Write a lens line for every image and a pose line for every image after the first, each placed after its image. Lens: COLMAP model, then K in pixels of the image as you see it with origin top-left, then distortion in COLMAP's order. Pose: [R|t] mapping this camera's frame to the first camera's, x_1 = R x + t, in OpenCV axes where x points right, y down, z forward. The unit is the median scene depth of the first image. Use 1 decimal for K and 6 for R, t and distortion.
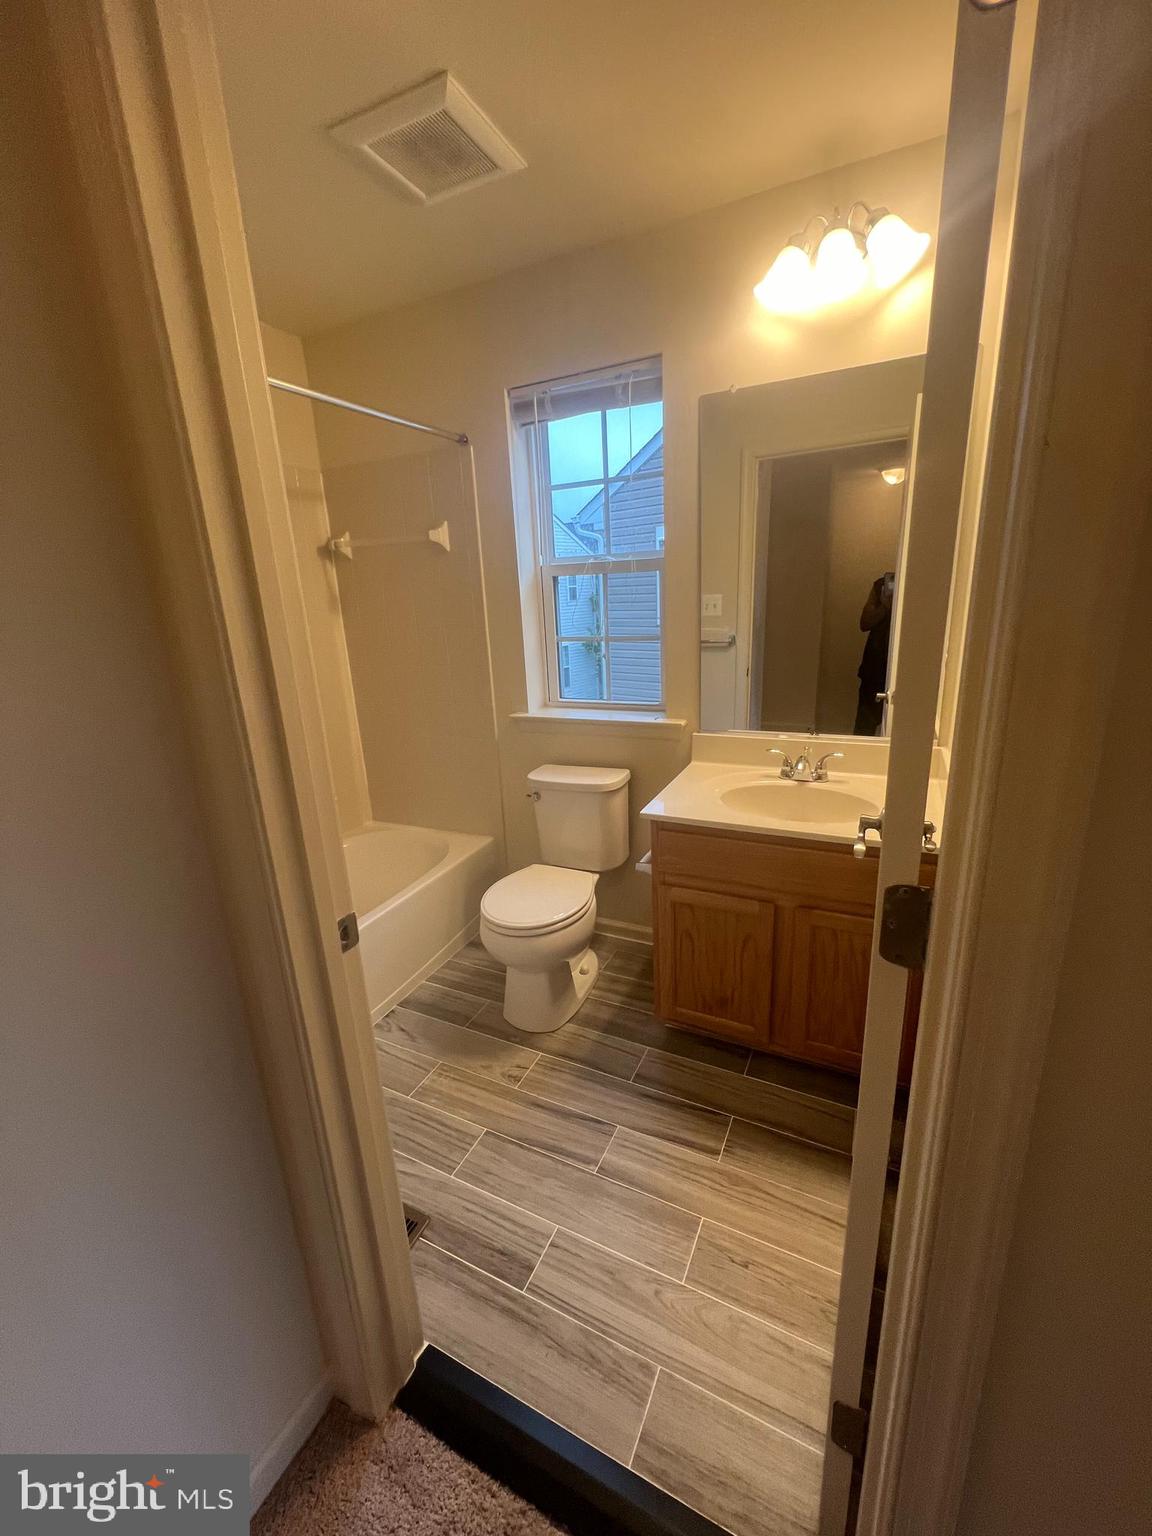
lens RADIAL K [[617.6, 0, 573.7], [0, 617.6, 762.1], [0, 0, 1]] dist [-0.003918, 0.001381]
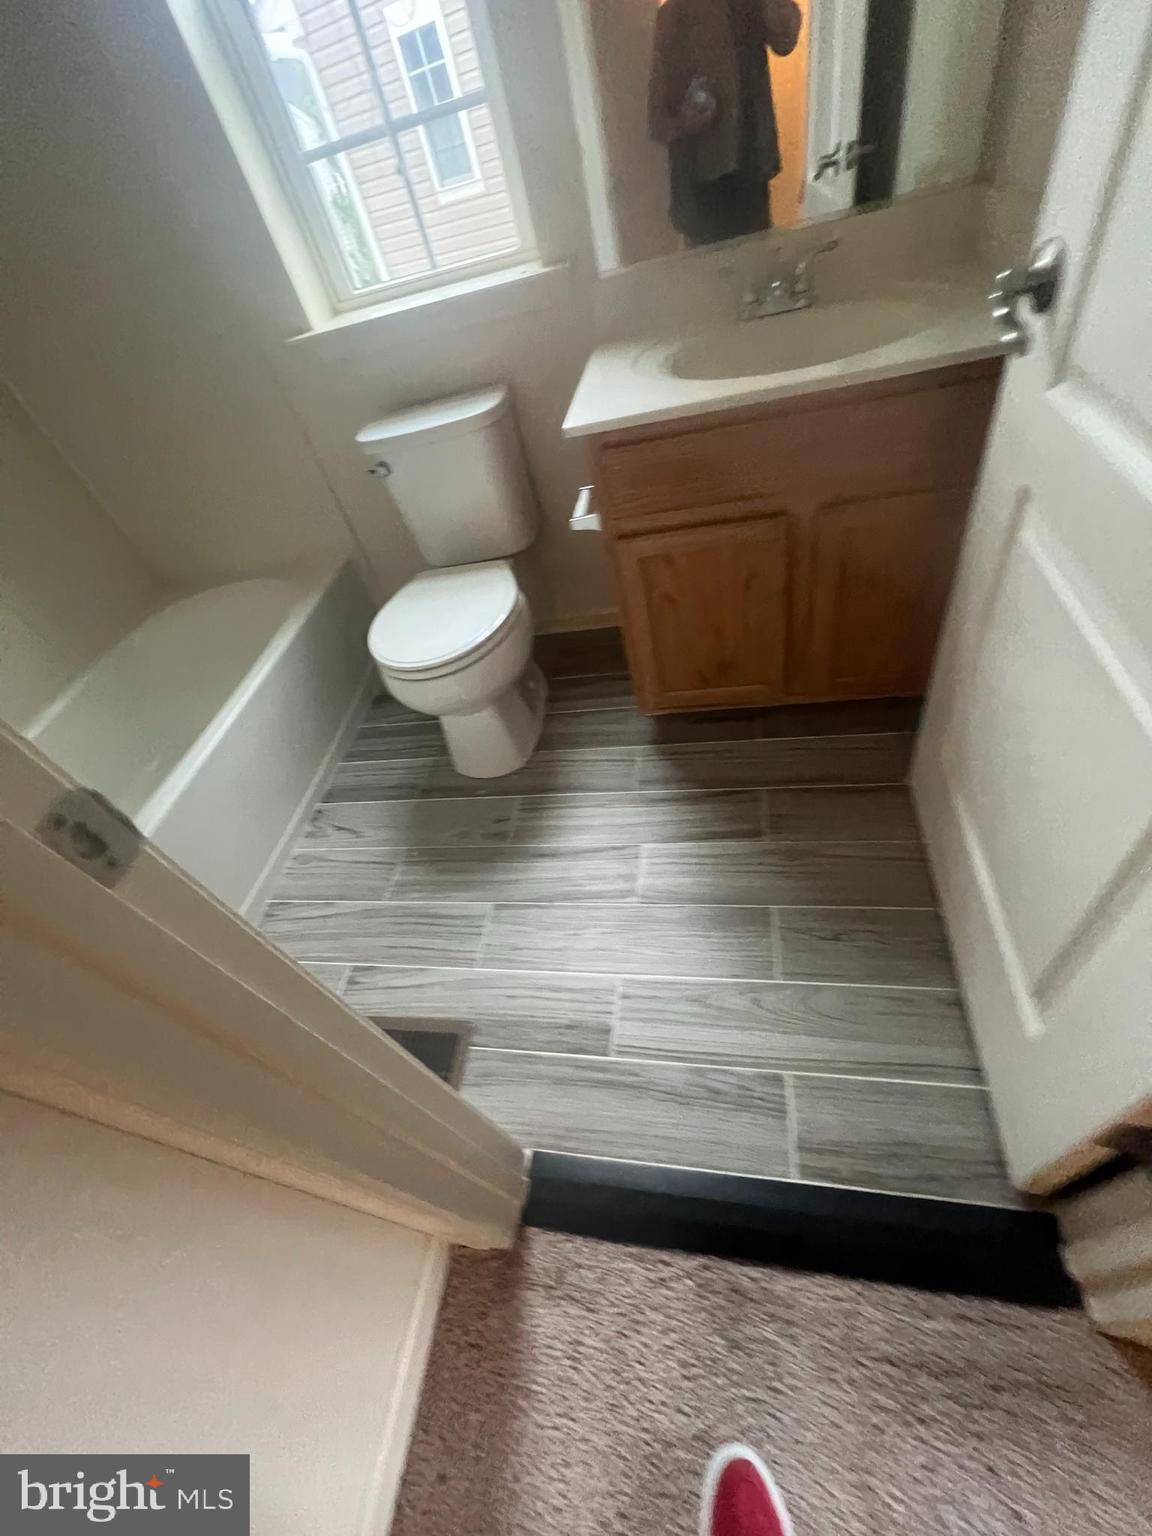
lens RADIAL K [[617.6, 0, 578.7], [0, 617.6, 775.4], [0, 0, 1]] dist [-0.003918, 0.001381]
pose [[0.935927, -0.337720, 0.099927, -0.050101], [0.245978, 0.829866, 0.500816, 0.058678], [-0.252062, -0.444148, 0.859766, 0.286394]]
